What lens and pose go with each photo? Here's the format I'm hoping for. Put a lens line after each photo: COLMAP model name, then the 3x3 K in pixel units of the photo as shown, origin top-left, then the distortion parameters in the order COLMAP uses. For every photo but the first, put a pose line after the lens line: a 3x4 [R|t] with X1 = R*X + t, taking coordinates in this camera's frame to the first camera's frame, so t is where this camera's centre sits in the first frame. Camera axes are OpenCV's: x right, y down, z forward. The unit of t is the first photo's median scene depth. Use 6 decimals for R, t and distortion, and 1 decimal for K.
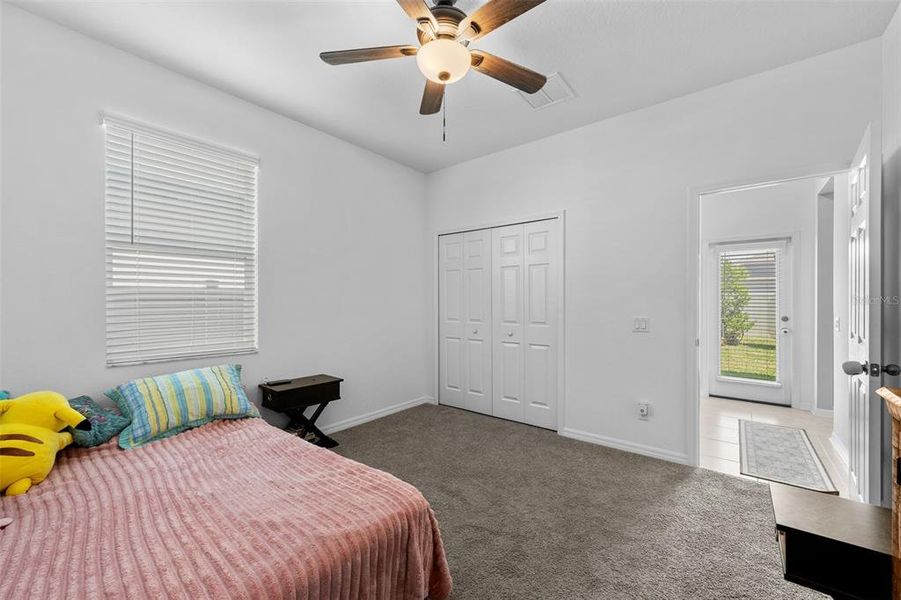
lens RADIAL K [[354.7, 0, 450.7], [0, 354.7, 301.1], [0, 0, 1]] dist [-0.001107, -0.000059]
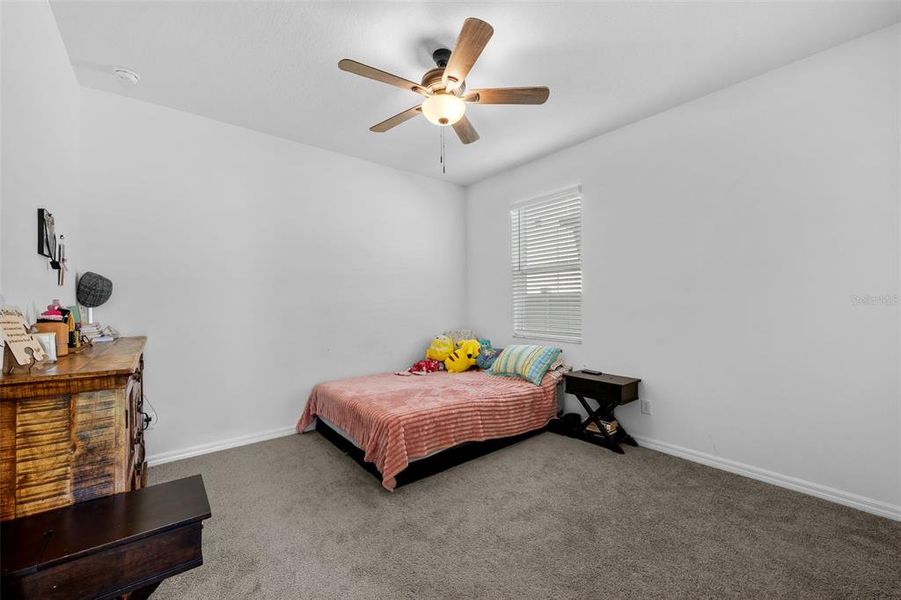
lens RADIAL K [[354.7, 0, 451.7], [0, 354.7, 302.5], [0, 0, 1]] dist [-0.001107, -0.000059]
pose [[-0.207293, -0.000088, -0.978279, 0.827429], [0.009463, 0.999953, -0.002095, 0.002076], [0.978233, -0.009692, -0.207282, 0.898050]]
